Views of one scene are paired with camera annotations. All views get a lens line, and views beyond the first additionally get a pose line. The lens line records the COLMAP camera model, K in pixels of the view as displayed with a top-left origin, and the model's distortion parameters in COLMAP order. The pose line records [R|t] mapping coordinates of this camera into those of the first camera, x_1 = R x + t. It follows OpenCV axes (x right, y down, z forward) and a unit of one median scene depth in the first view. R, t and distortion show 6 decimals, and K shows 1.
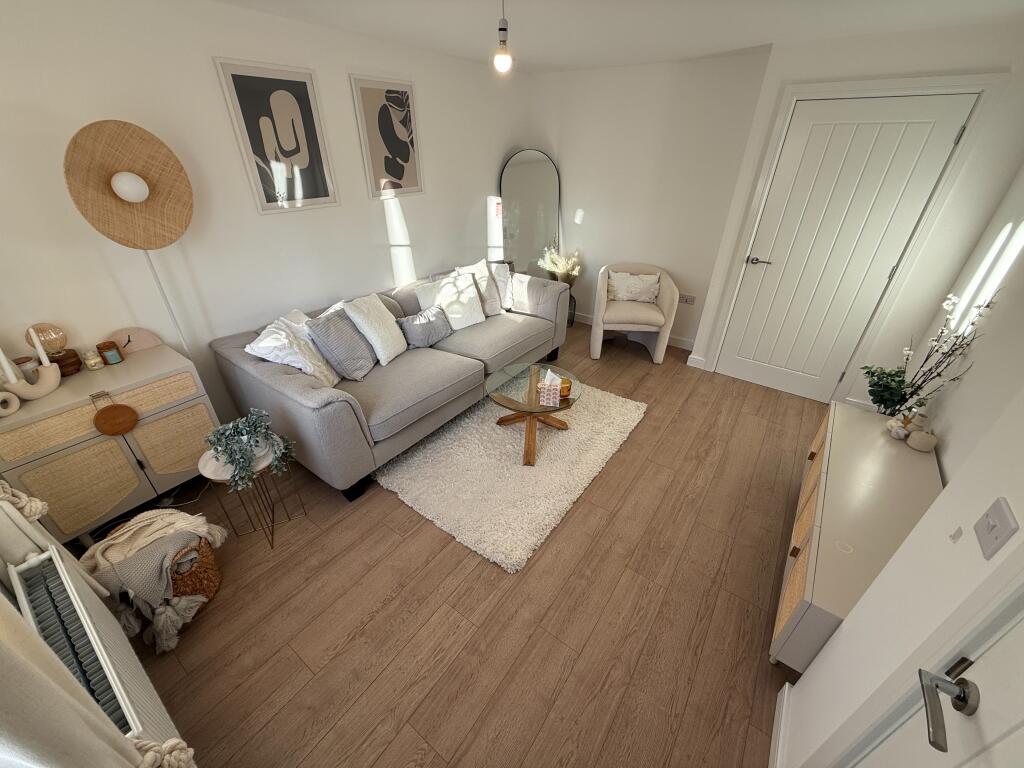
lens RADIAL K [[406.4, 0, 510.3], [0, 406.4, 385.0], [0, 0, 1]] dist [-0.001072, 0.000224]
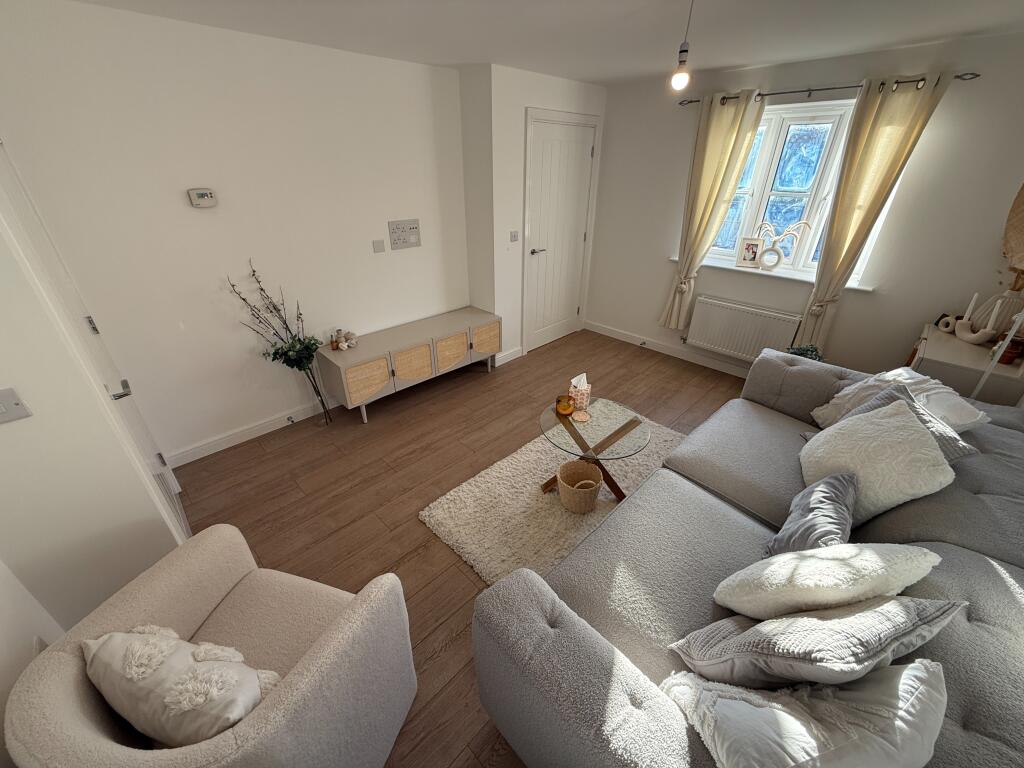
lens RADIAL K [[406.4, 0, 510.3], [0, 406.4, 385.0], [0, 0, 1]] dist [-0.001072, 0.000224]
pose [[-0.987765, -0.087468, 0.129114, 0.125406], [0.066977, 0.509738, 0.857719, -0.796776], [-0.140838, 0.855872, -0.497642, 1.357225]]
